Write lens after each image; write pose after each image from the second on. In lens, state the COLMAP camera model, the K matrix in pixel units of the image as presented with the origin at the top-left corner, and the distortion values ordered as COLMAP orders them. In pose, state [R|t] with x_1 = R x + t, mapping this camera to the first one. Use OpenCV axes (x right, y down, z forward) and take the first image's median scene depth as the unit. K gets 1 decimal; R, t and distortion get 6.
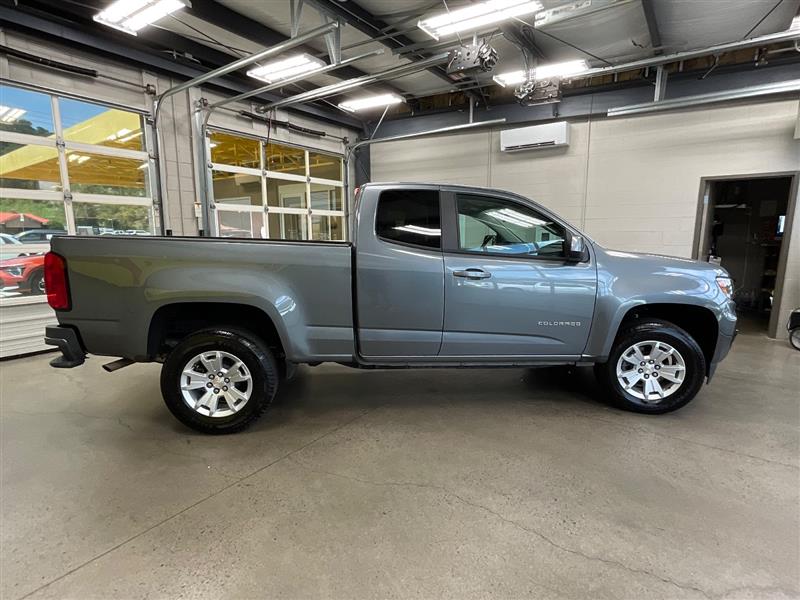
lens RADIAL K [[418.5, 0, 401.6], [0, 418.5, 301.0], [0, 0, 1]] dist [-0.018009, 0.014287]
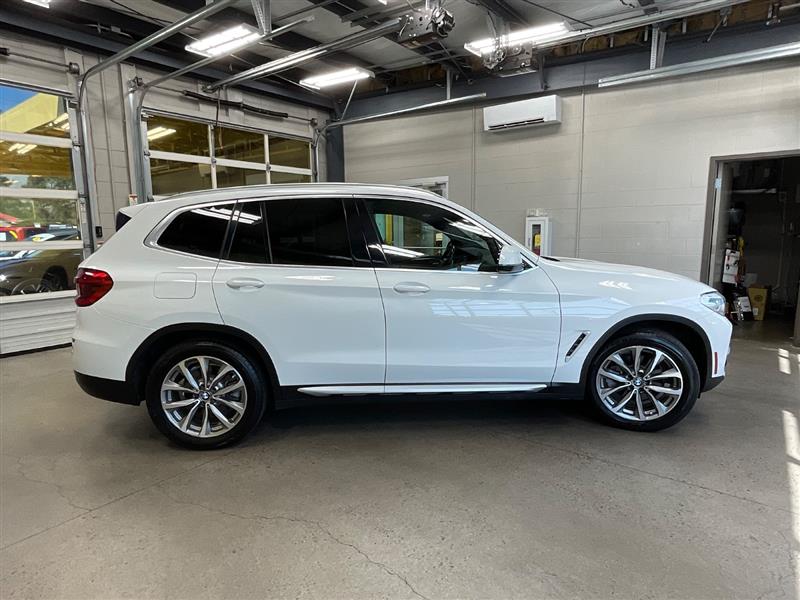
lens RADIAL K [[481.9, 0, 402.6], [0, 481.9, 301.9], [0, 0, 1]] dist [-0.022682, 0.018012]
pose [[0.999479, -0.006463, -0.031637, 0.112097], [0.006160, 0.999935, -0.009642, 0.002695], [0.031698, 0.009442, 0.999453, 0.008028]]
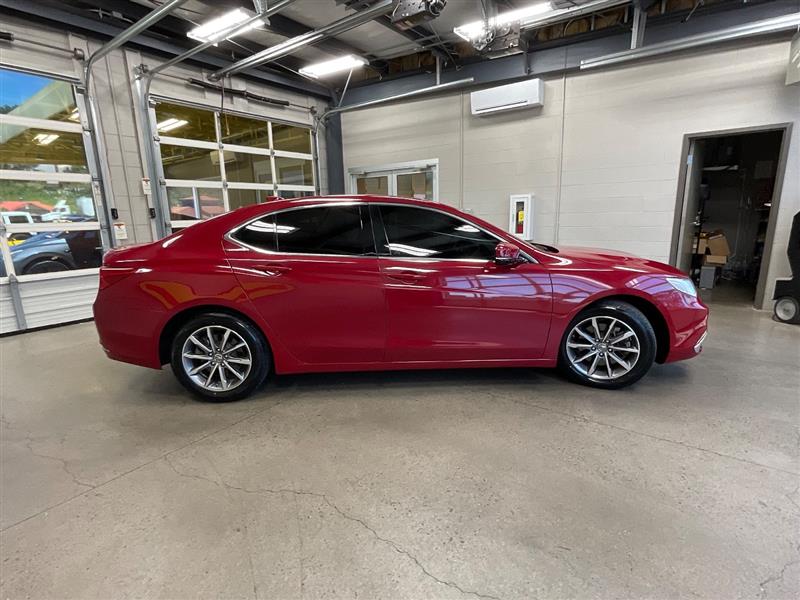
lens RADIAL K [[412.5, 0, 402.0], [0, 412.5, 300.9], [0, 0, 1]] dist [-0.018528, 0.015264]
pose [[0.999587, -0.021967, -0.018528, 0.103196], [0.022889, 0.998428, 0.051162, 0.005212], [0.017375, -0.051565, 0.998518, 0.069236]]
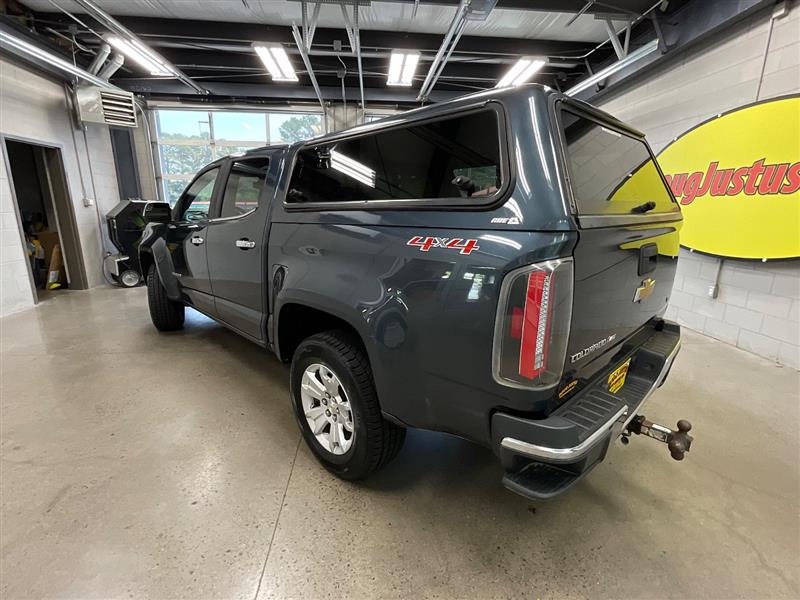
lens RADIAL K [[388.2, 0, 401.8], [0, 388.2, 301.4], [0, 0, 1]] dist [-0.018820, 0.015012]
pose [[-0.653767, -0.190967, 0.732202, -0.454990], [0.106756, 0.934675, 0.339095, -0.139665], [-0.749127, 0.299856, -0.590673, 0.876809]]
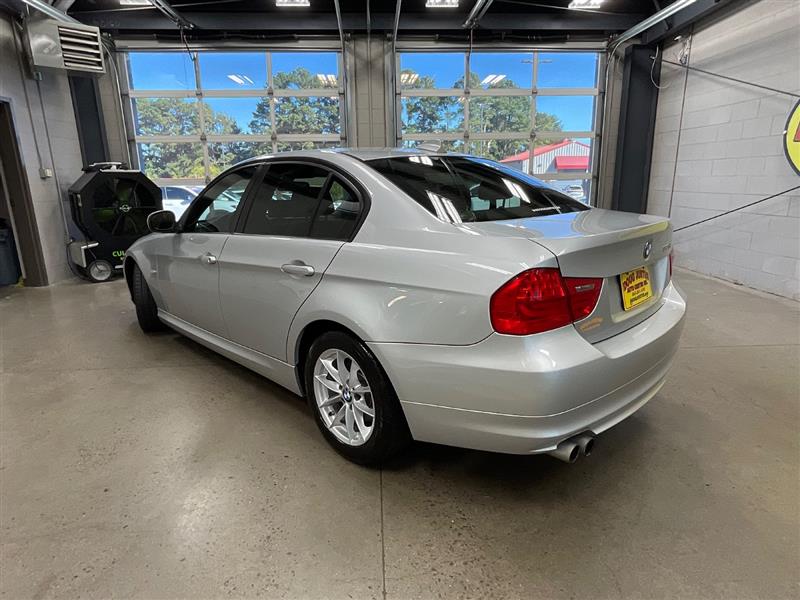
lens RADIAL K [[477.0, 0, 402.2], [0, 477.0, 301.7], [0, 0, 1]] dist [-0.020104, 0.015846]
pose [[-0.635226, -0.186981, 0.749350, -0.359915], [0.136063, 0.927982, 0.346895, -0.120827], [-0.760246, 0.322315, -0.564037, 0.892433]]
